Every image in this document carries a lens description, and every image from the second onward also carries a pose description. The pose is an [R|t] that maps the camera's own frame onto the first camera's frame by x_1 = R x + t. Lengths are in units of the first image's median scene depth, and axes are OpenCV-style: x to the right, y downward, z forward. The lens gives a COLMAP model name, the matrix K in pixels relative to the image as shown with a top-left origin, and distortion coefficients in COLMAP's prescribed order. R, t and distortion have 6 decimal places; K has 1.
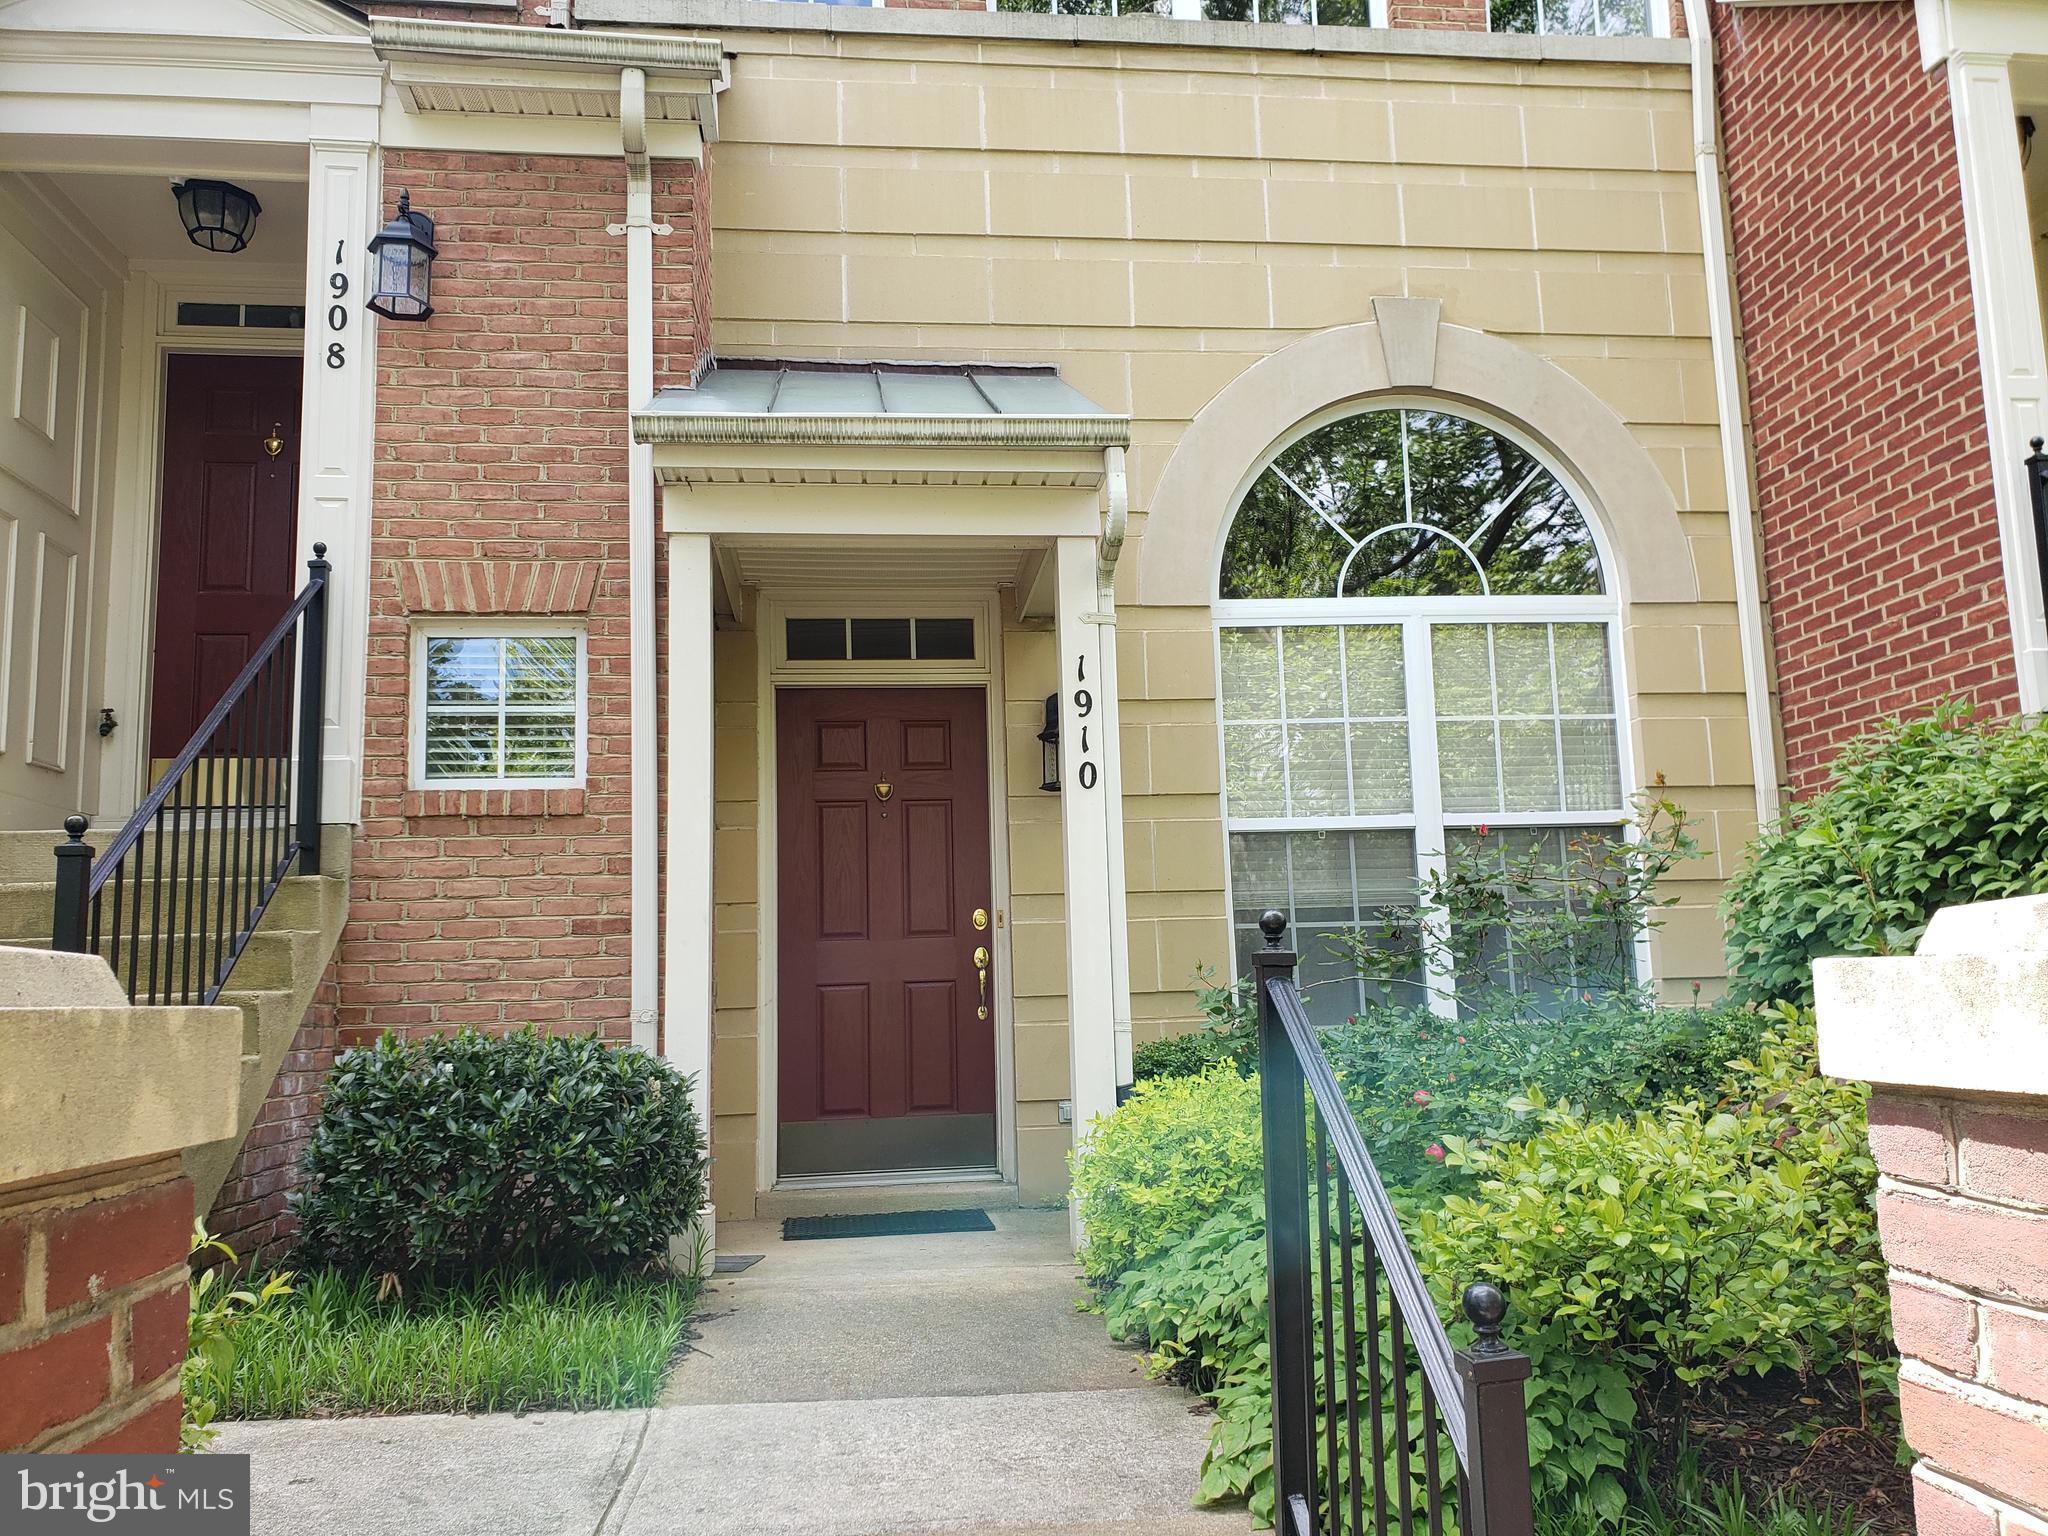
lens RADIAL K [[1599.1, 0, 1023.8], [0, 1599.1, 760.4], [0, 0, 1]] dist [0.000090, 0.006407]
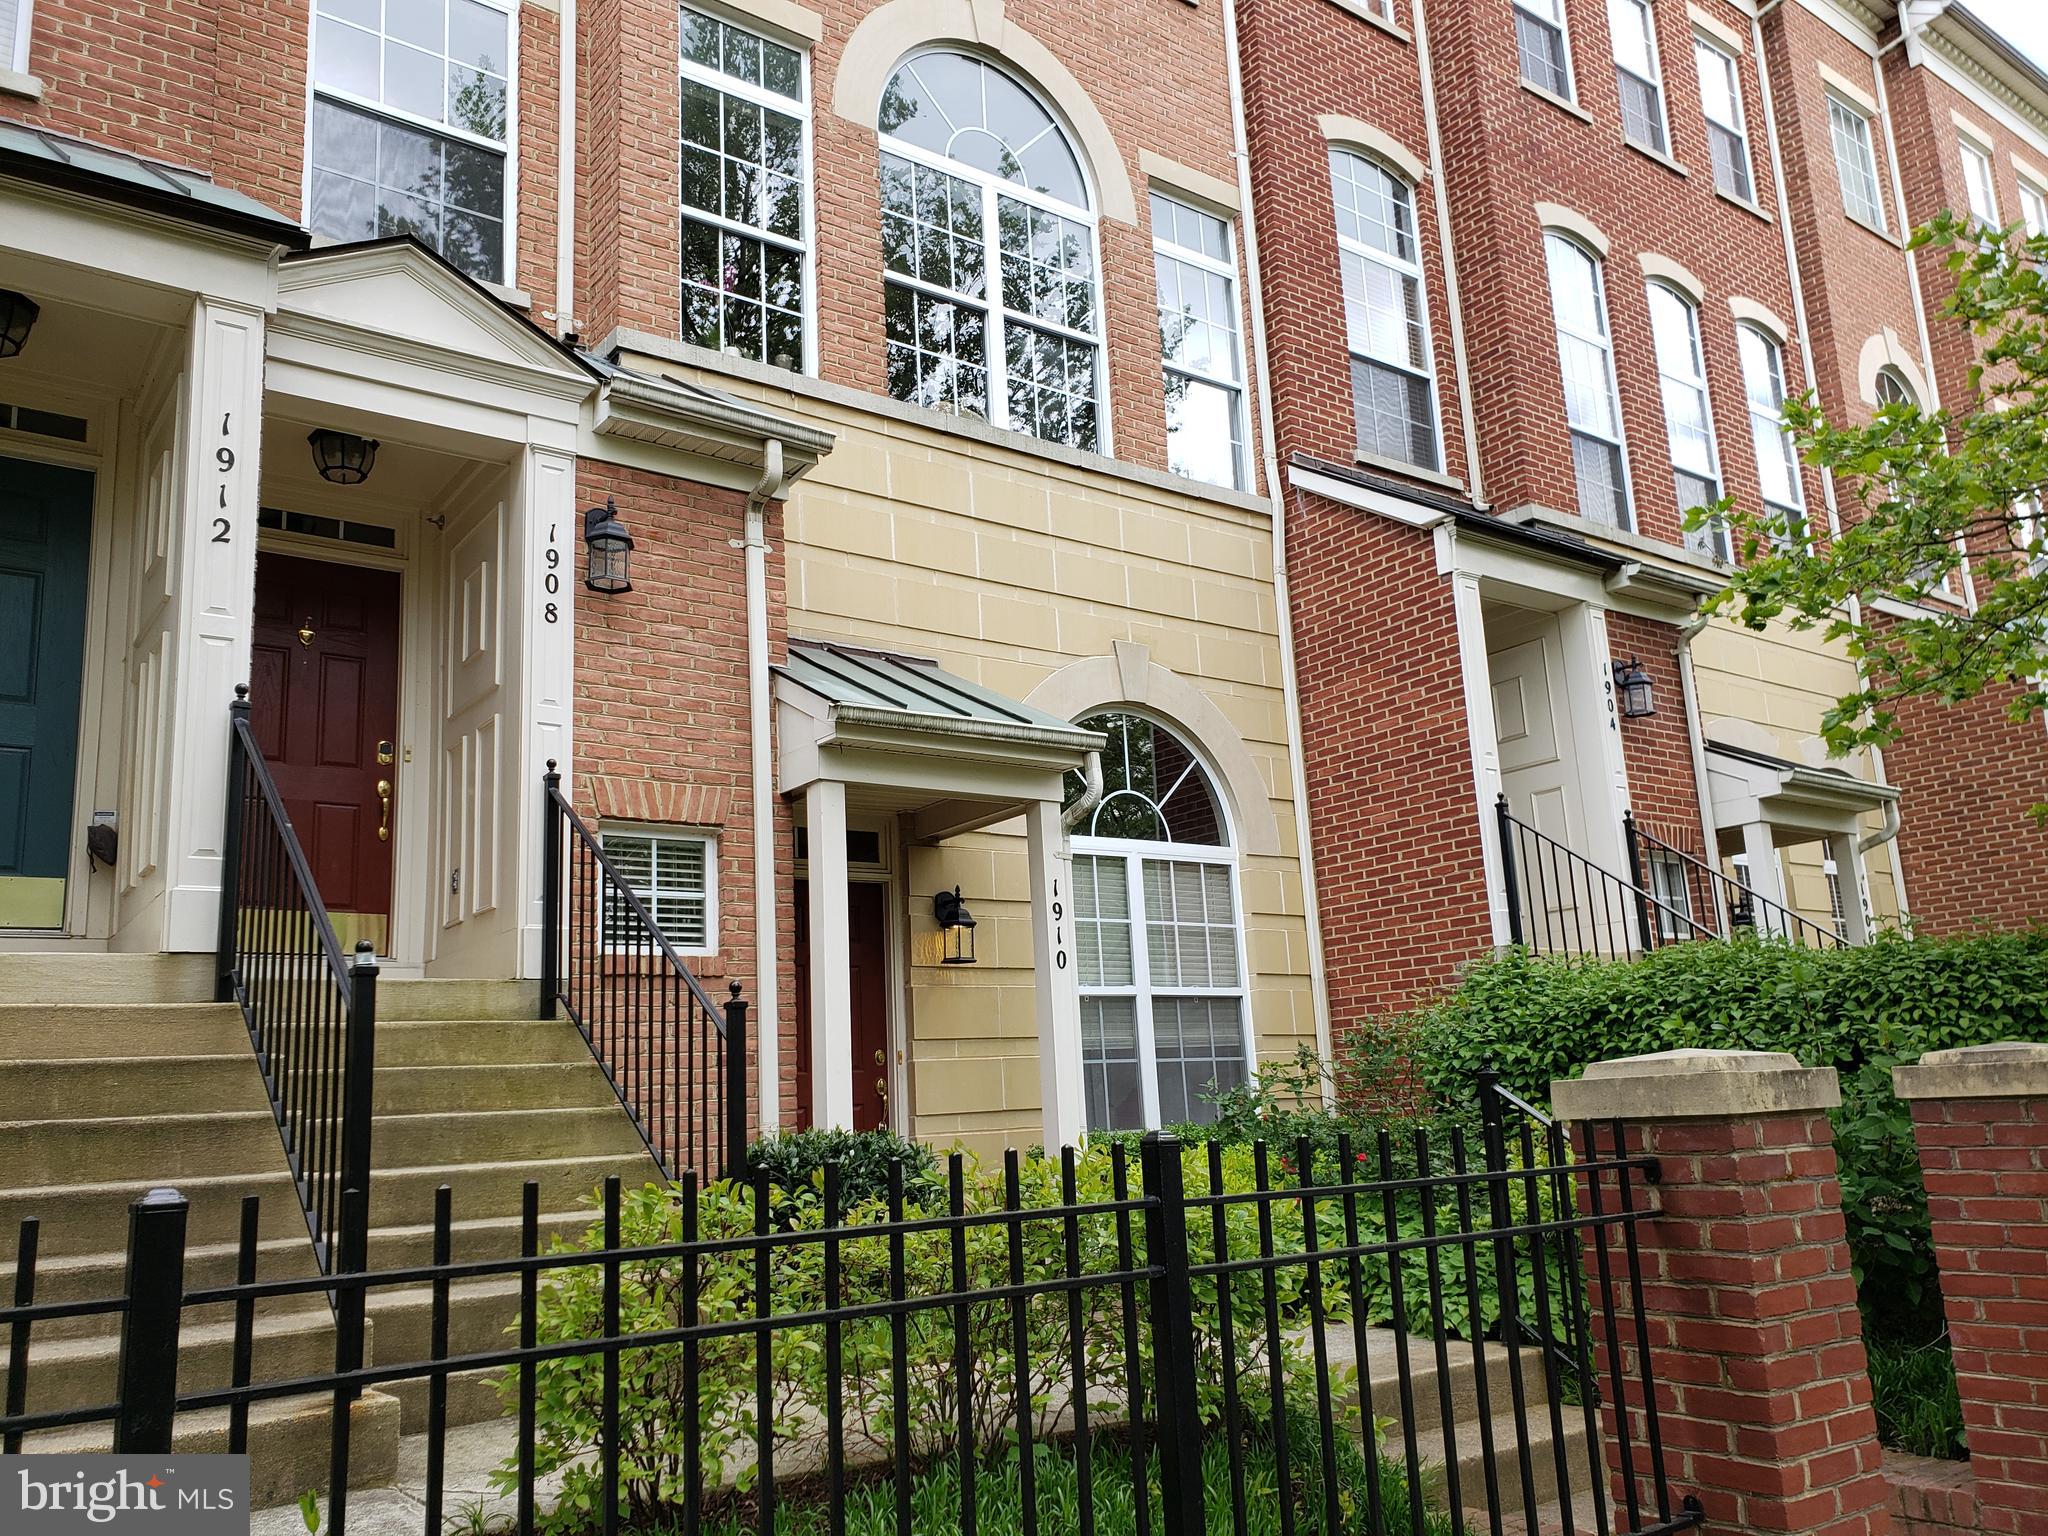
lens RADIAL K [[1606.6, 0, 1022.4], [0, 1606.6, 744.2], [0, 0, 1]] dist [0.178012, -0.261175]
pose [[0.863560, 0.101578, 0.493909, -0.621405], [-0.051709, 0.992175, -0.113643, -0.014724], [-0.501588, 0.072598, 0.862055, -0.268384]]
